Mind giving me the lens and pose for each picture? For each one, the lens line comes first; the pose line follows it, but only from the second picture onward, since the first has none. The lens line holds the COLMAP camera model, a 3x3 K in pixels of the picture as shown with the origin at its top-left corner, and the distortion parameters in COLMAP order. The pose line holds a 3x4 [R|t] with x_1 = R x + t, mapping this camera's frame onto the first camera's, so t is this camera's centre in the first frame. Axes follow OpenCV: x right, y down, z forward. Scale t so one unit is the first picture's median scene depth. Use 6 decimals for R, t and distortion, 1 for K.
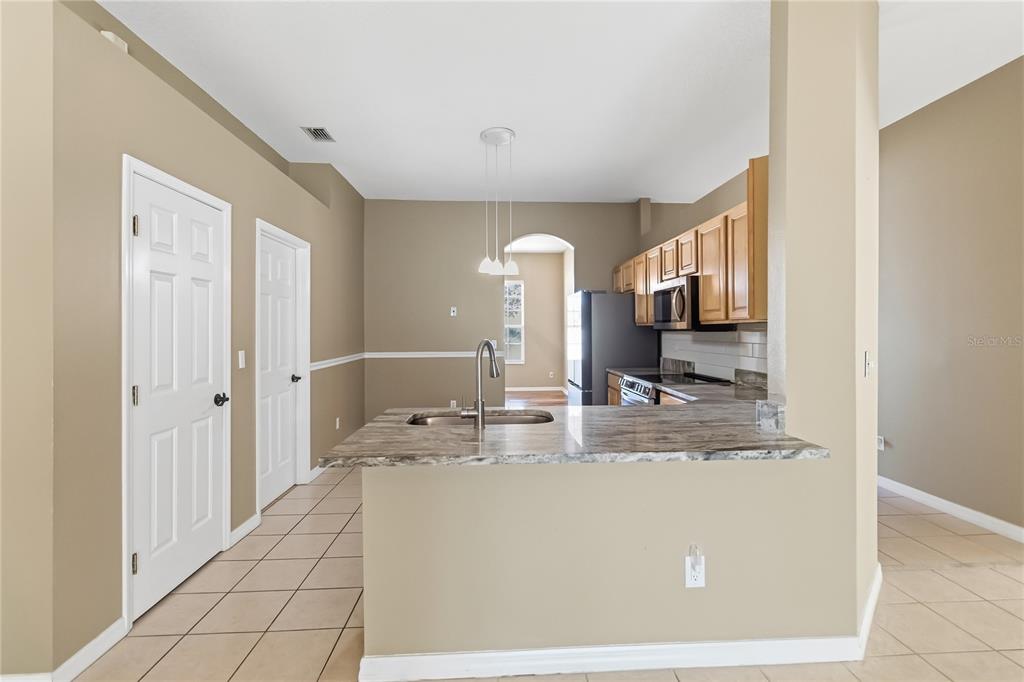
lens RADIAL K [[473.3, 0, 524.3], [0, 473.3, 332.9], [0, 0, 1]] dist [-0.002181, -0.000500]
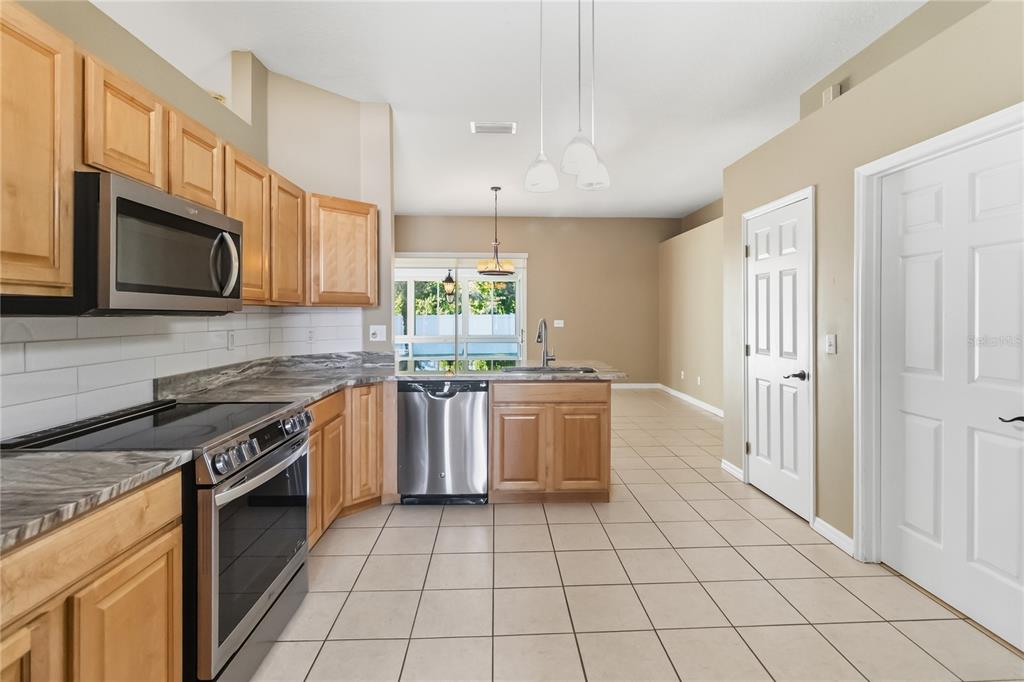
lens RADIAL K [[479.4, 0, 519.8], [0, 479.4, 322.9], [0, 0, 1]] dist [-0.000485, 0.000236]
pose [[-0.999988, 0.000457, 0.004805, -0.012151], [0.000568, 0.999729, 0.023254, -0.007938], [-0.004794, 0.023257, -0.999718, 1.588222]]
